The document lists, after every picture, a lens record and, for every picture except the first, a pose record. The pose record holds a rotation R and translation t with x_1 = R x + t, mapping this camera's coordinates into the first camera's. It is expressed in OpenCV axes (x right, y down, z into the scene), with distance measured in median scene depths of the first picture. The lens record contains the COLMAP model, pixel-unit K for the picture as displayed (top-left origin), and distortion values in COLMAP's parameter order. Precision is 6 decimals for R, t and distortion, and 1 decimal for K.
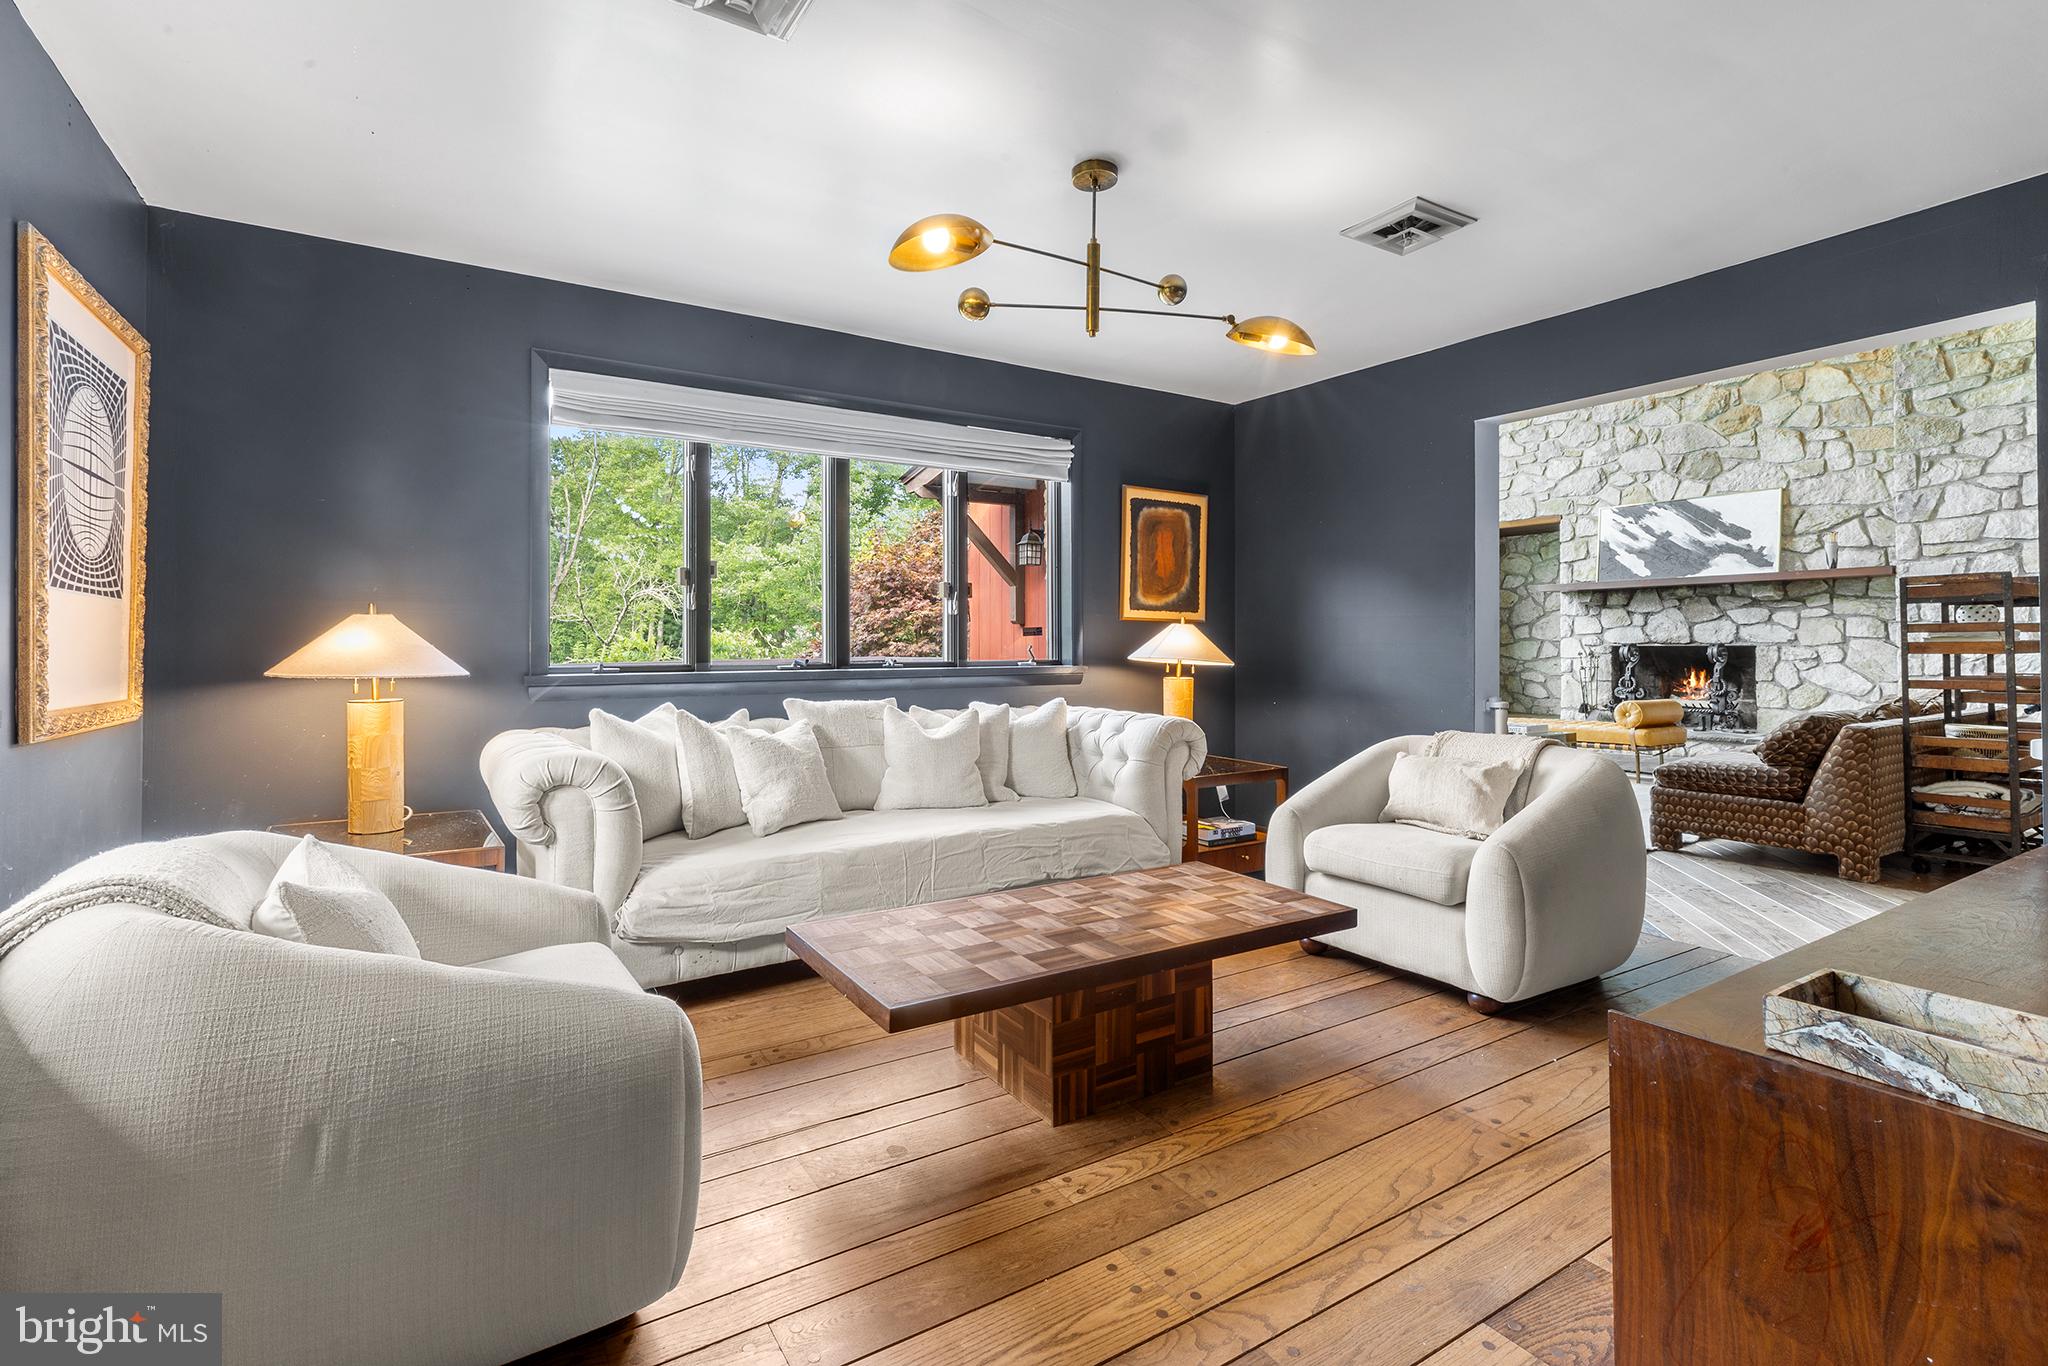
lens RADIAL K [[936.3, 0, 1009.6], [0, 936.3, 637.0], [0, 0, 1]] dist [0.004594, -0.001240]
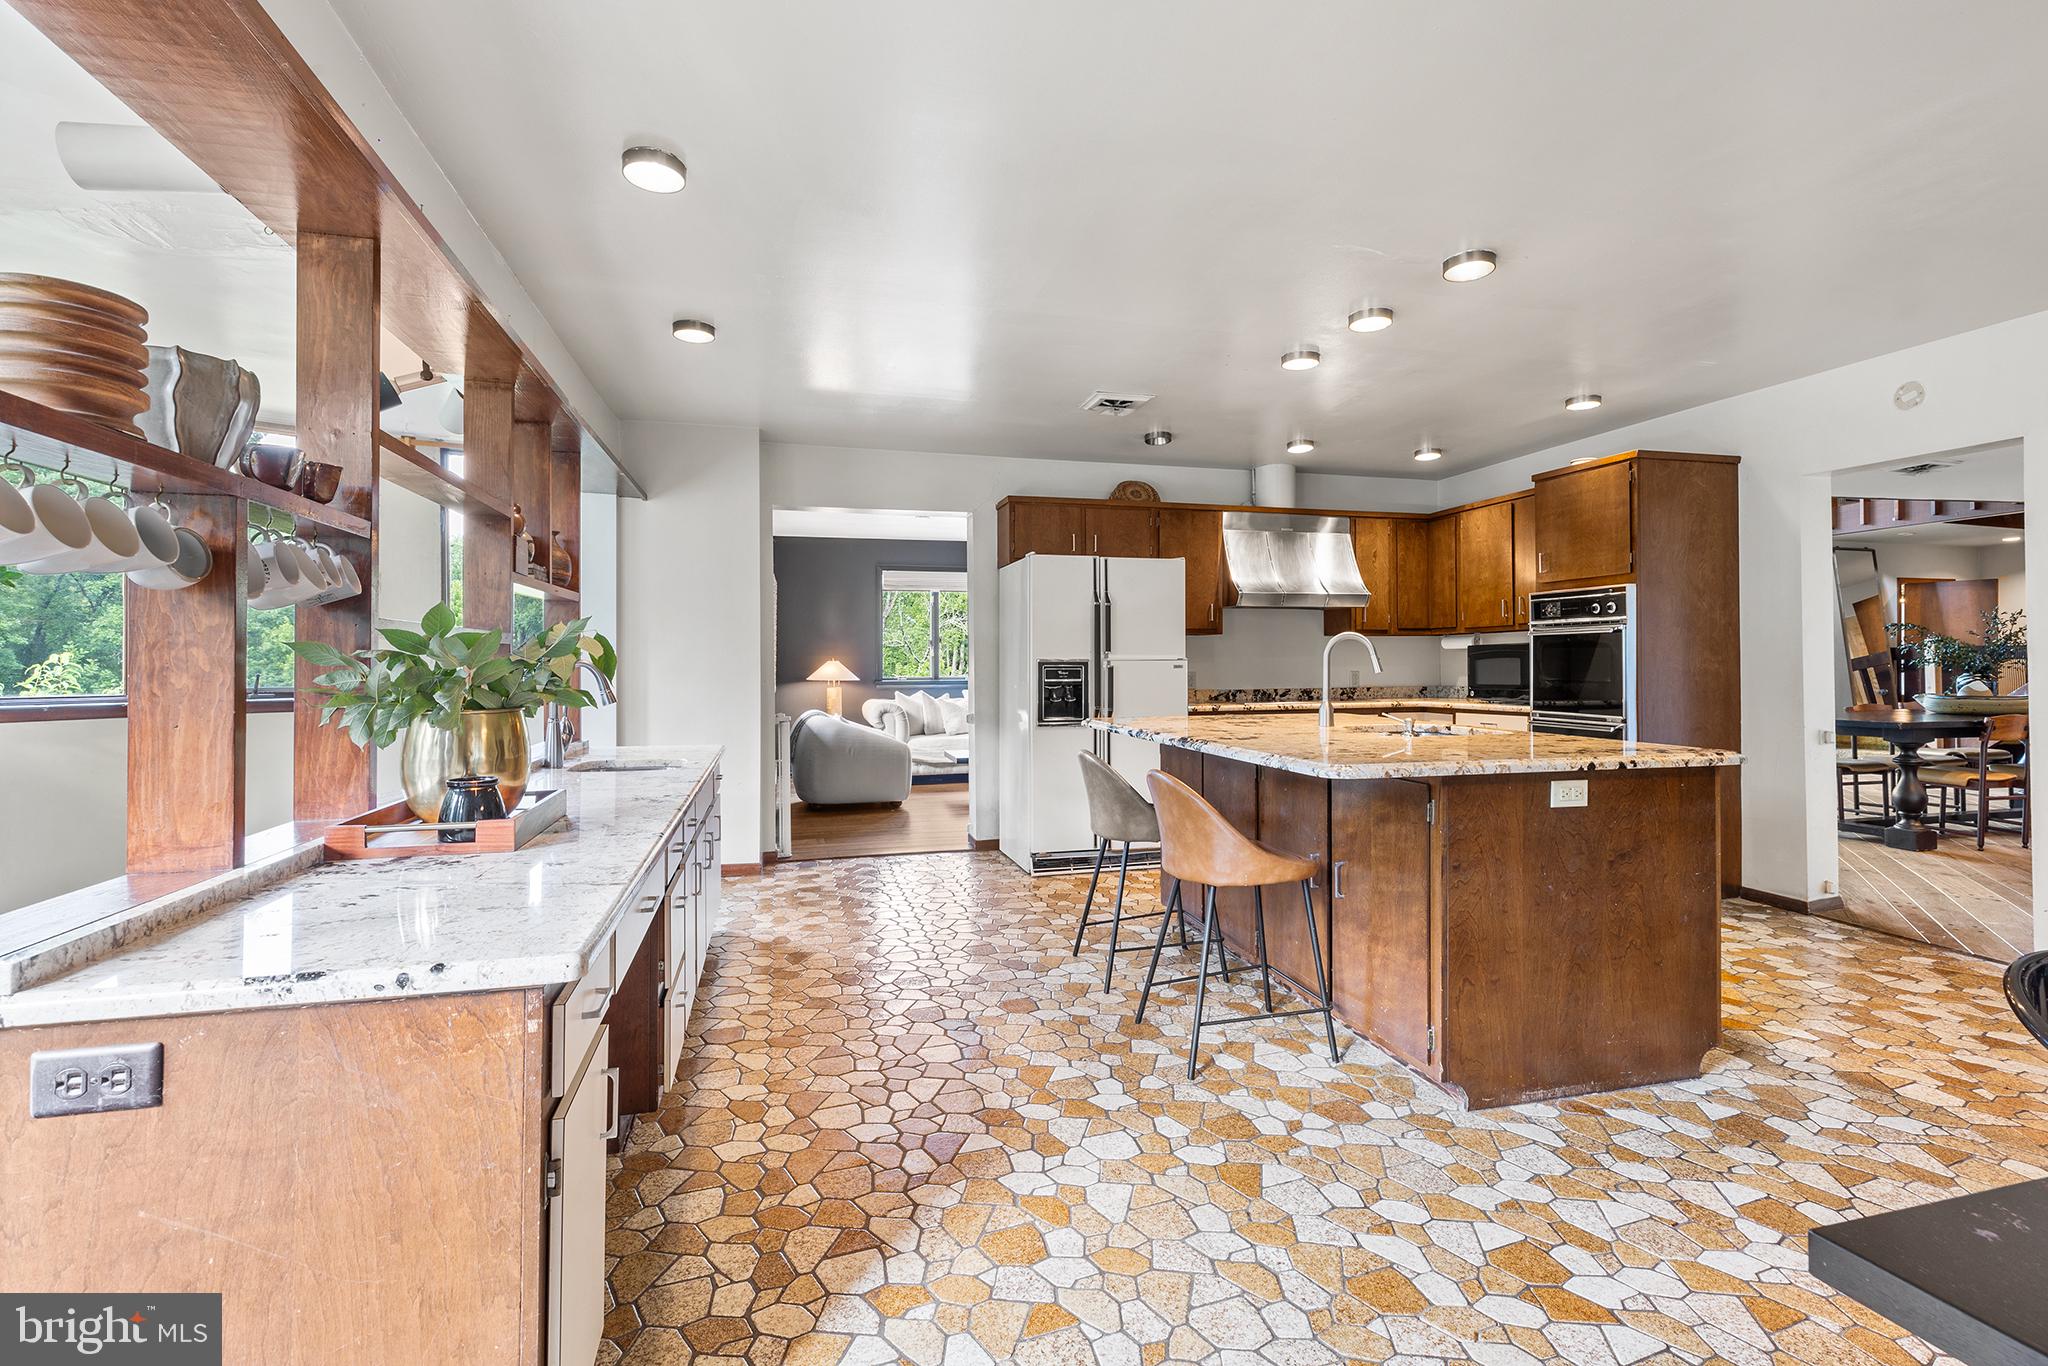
lens RADIAL K [[936.3, 0, 1038.4], [0, 936.3, 656.4], [0, 0, 1]] dist [0.004594, -0.001240]
pose [[0.958116, -0.005183, -0.286334, 0.320973], [0.004972, 0.999987, -0.001462, -0.010951], [0.286337, -0.000023, 0.958129, -0.657400]]
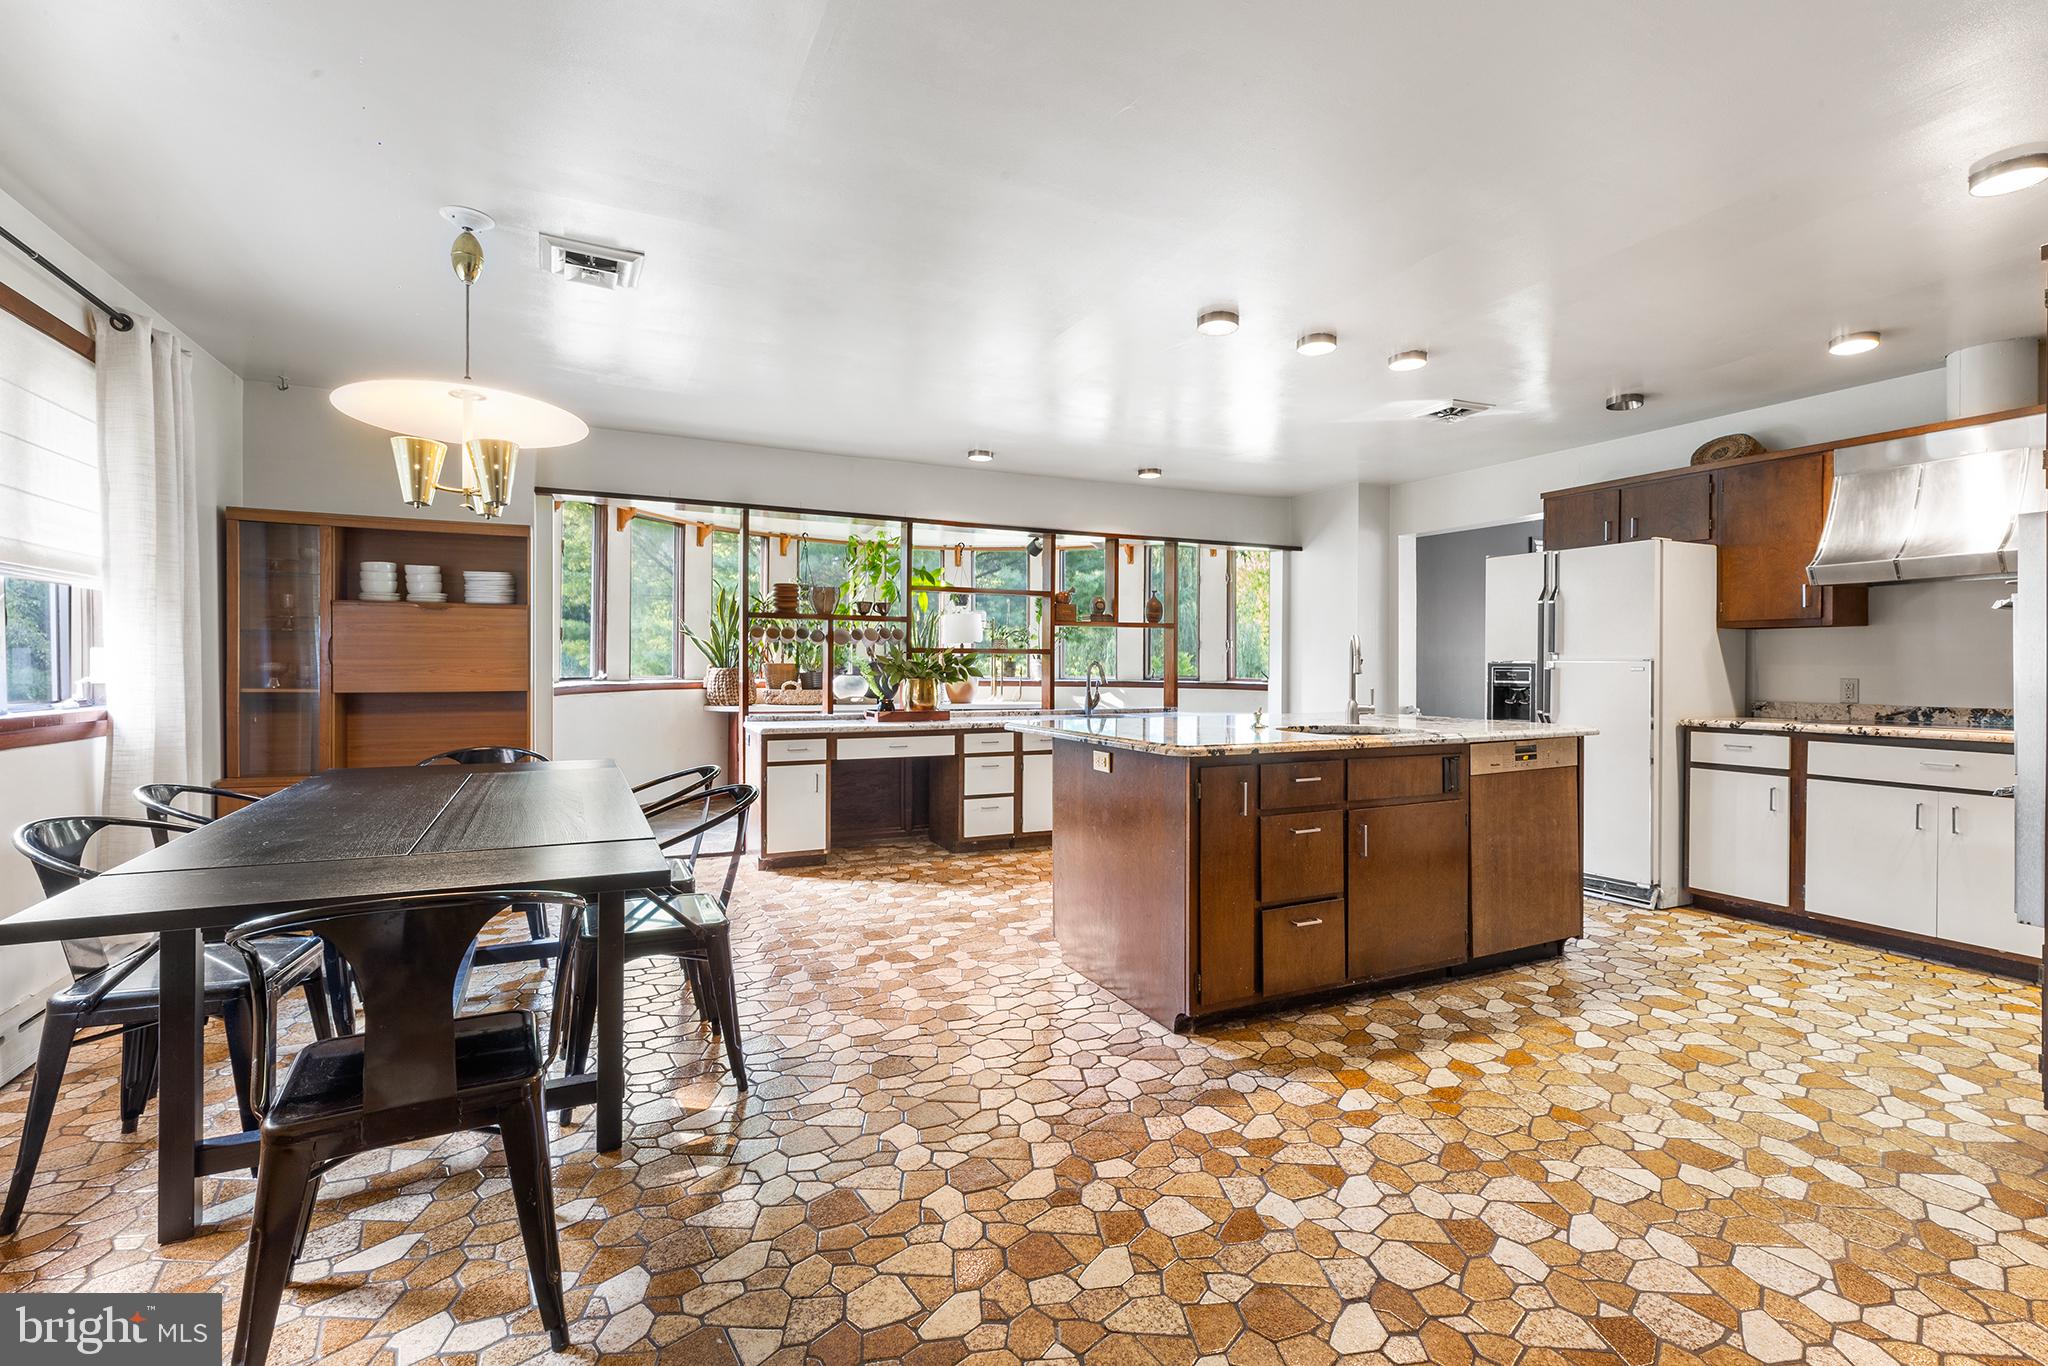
lens RADIAL K [[936.3, 0, 1031.7], [0, 936.3, 657.7], [0, 0, 1]] dist [0.004594, -0.001240]
pose [[-0.106891, -0.009363, -0.994227, 0.809340], [0.002923, 0.999948, -0.009731, -0.006903], [0.994266, -0.003946, -0.106858, -0.300696]]
